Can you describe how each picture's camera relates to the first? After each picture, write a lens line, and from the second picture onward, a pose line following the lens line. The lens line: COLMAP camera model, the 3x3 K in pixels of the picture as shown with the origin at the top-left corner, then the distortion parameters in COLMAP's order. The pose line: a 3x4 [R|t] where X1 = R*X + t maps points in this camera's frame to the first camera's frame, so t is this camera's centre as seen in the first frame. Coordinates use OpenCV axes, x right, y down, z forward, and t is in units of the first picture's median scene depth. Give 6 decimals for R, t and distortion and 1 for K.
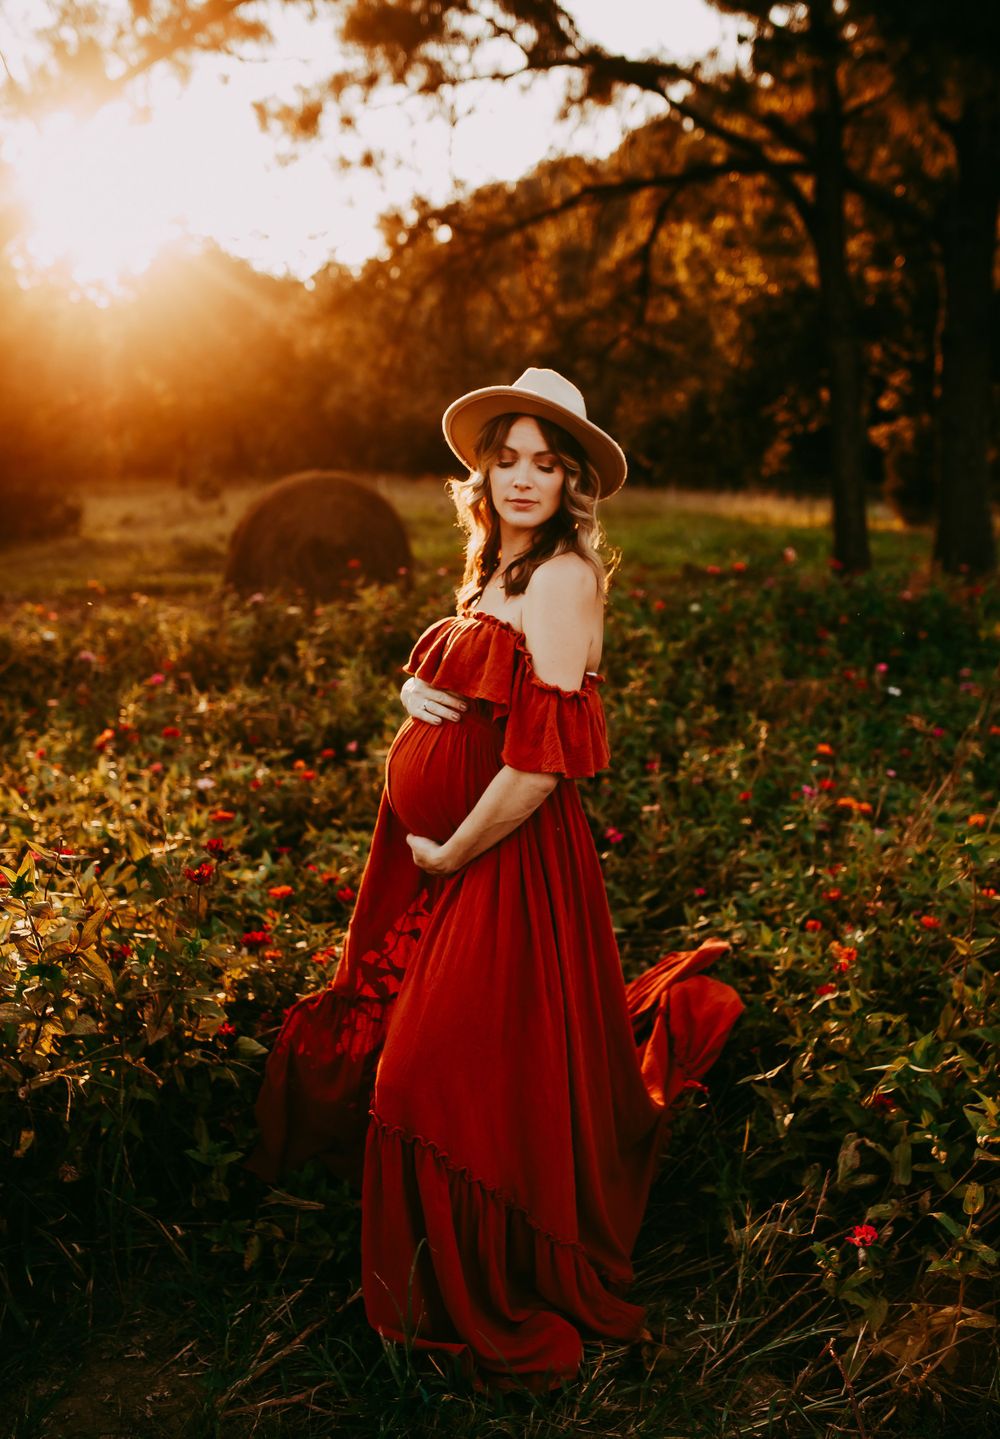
lens RADIAL K [[1517.6, 0, 500.0], [0, 1517.6, 719.5], [0, 0, 1]] dist [-0.008935, -0.025133]
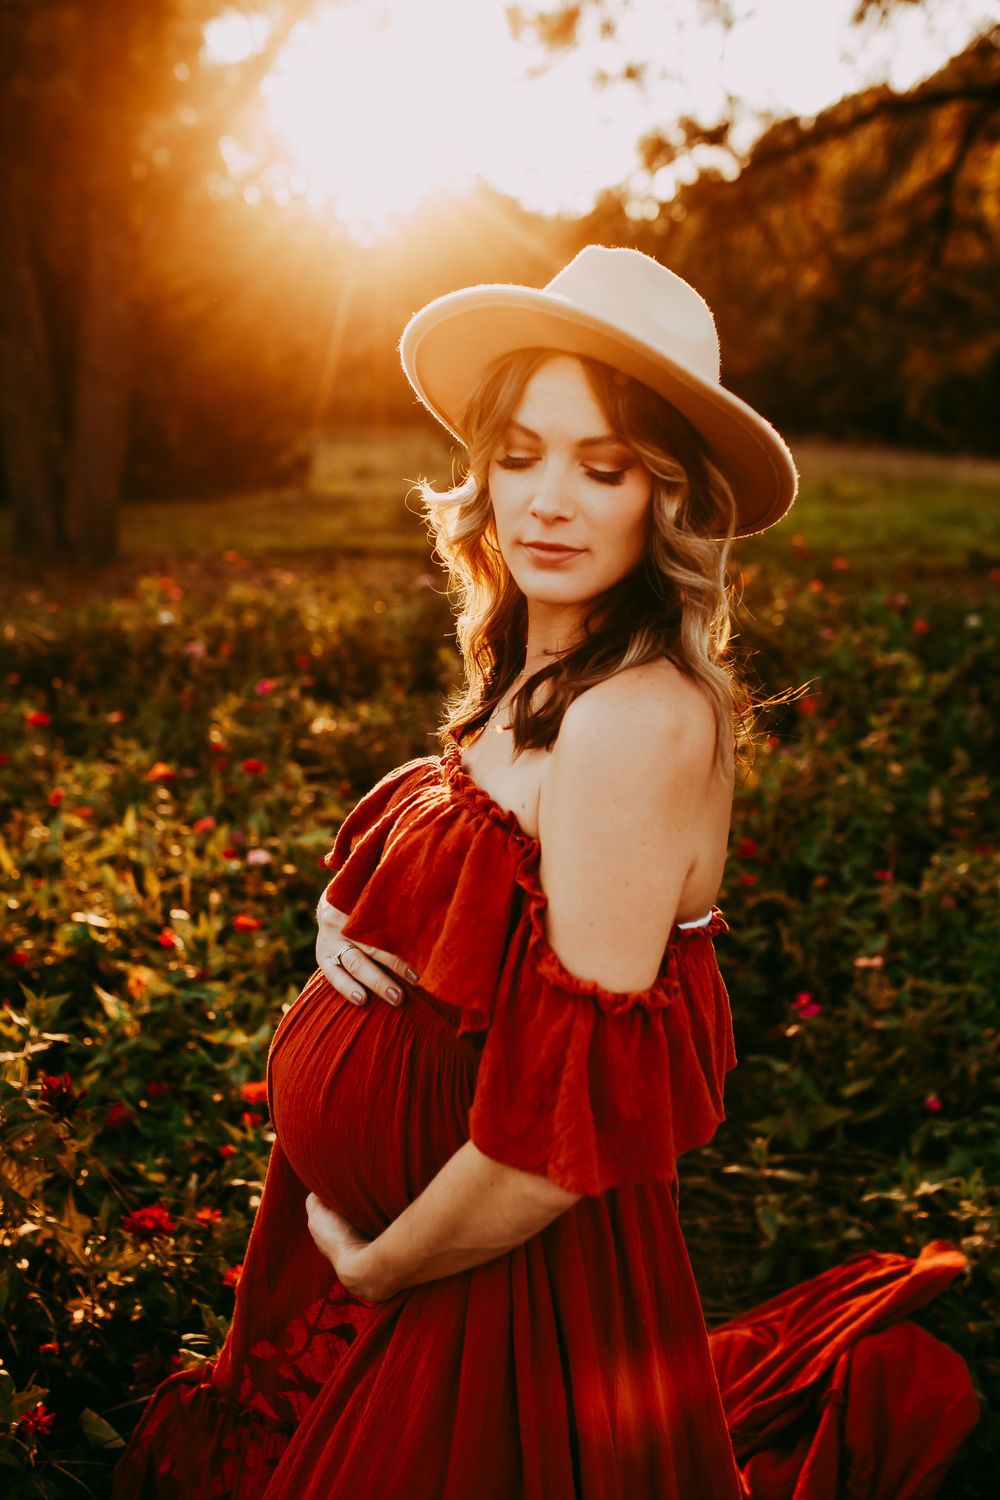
lens RADIAL K [[1533.5, 0, 461.4], [0, 1533.5, 793.3], [0, 0, 1]] dist [-0.049429, -0.007922]
pose [[0.979539, 0.074172, -0.187087, 0.034546], [-0.059911, 0.994931, 0.080769, -0.047683], [0.192129, -0.067908, 0.979017, 0.247284]]
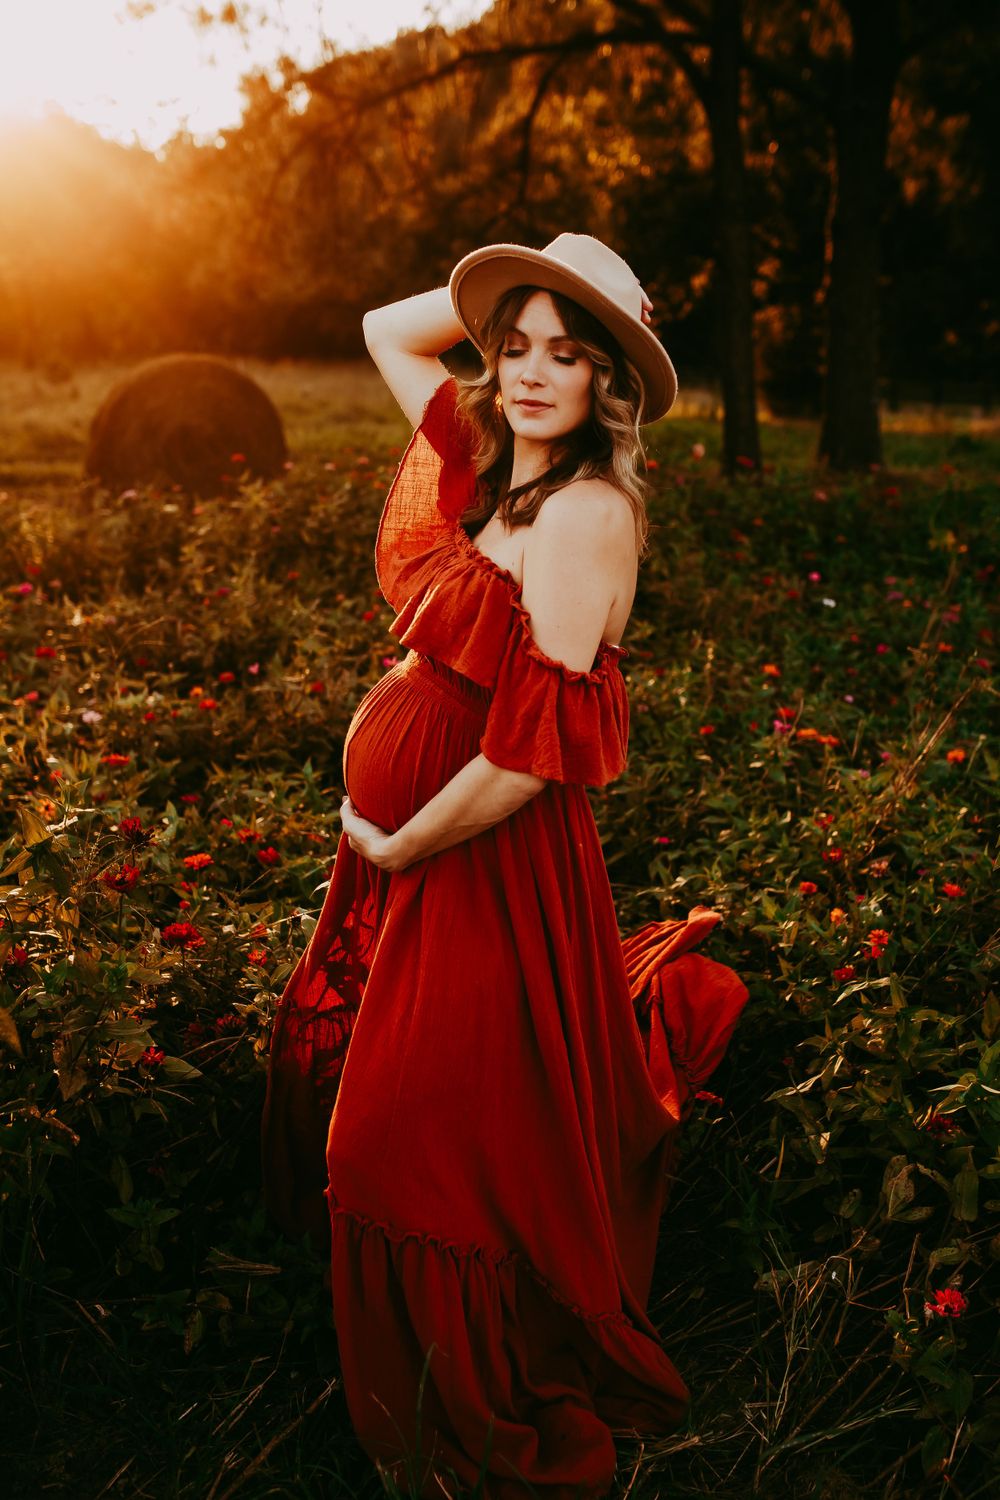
lens RADIAL K [[1497.7, 0, 494.7], [0, 1497.7, 729.3], [0, 0, 1]] dist [-0.018252, 0.017898]
pose [[0.995643, -0.007054, 0.092976, -0.037227], [-0.000577, 0.996649, 0.081795, -0.018389], [-0.093241, -0.081492, 0.992303, 0.106272]]
